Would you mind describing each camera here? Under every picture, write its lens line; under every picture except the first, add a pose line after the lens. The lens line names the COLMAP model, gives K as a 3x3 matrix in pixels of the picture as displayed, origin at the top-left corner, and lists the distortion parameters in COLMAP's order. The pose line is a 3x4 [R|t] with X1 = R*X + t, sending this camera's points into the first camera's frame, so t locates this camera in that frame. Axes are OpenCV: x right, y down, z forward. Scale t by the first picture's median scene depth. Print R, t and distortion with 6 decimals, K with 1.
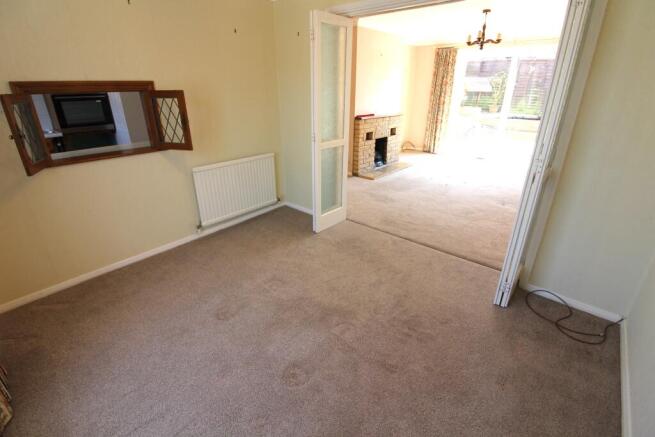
lens RADIAL K [[309.3, 0, 328.4], [0, 309.3, 214.5], [0, 0, 1]] dist [-0.011391, -0.005285]
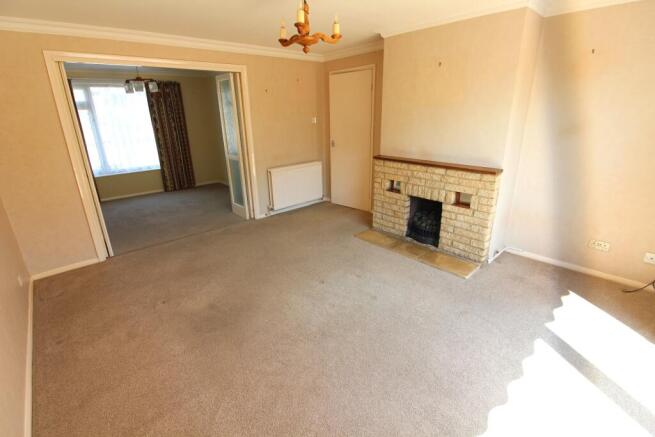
lens RADIAL K [[309.3, 0, 332.8], [0, 309.3, 219.9], [0, 0, 1]] dist [-0.011391, -0.005285]
pose [[-0.108590, 0.324700, -0.939563, 0.772339], [-0.376928, 0.861126, 0.341157, -0.349410], [0.919855, 0.391194, 0.028878, 0.827441]]
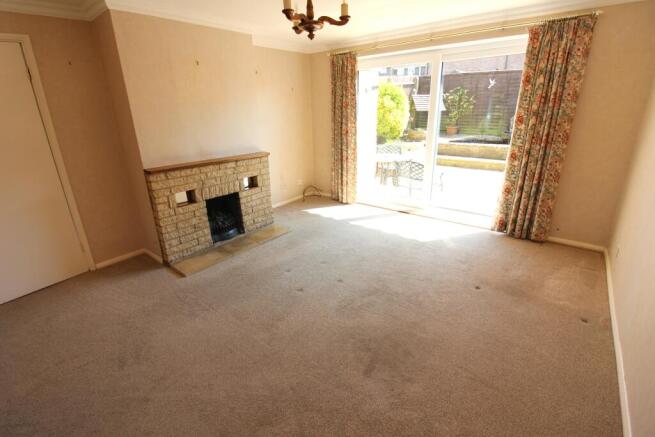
lens RADIAL K [[309.3, 0, 324.6], [0, 309.3, 213.9], [0, 0, 1]] dist [-0.011391, -0.005285]
pose [[0.999148, -0.034064, 0.023320, 0.356405], [0.035397, 0.997607, -0.059384, -0.167462], [-0.021241, 0.060159, 0.997963, 0.382859]]
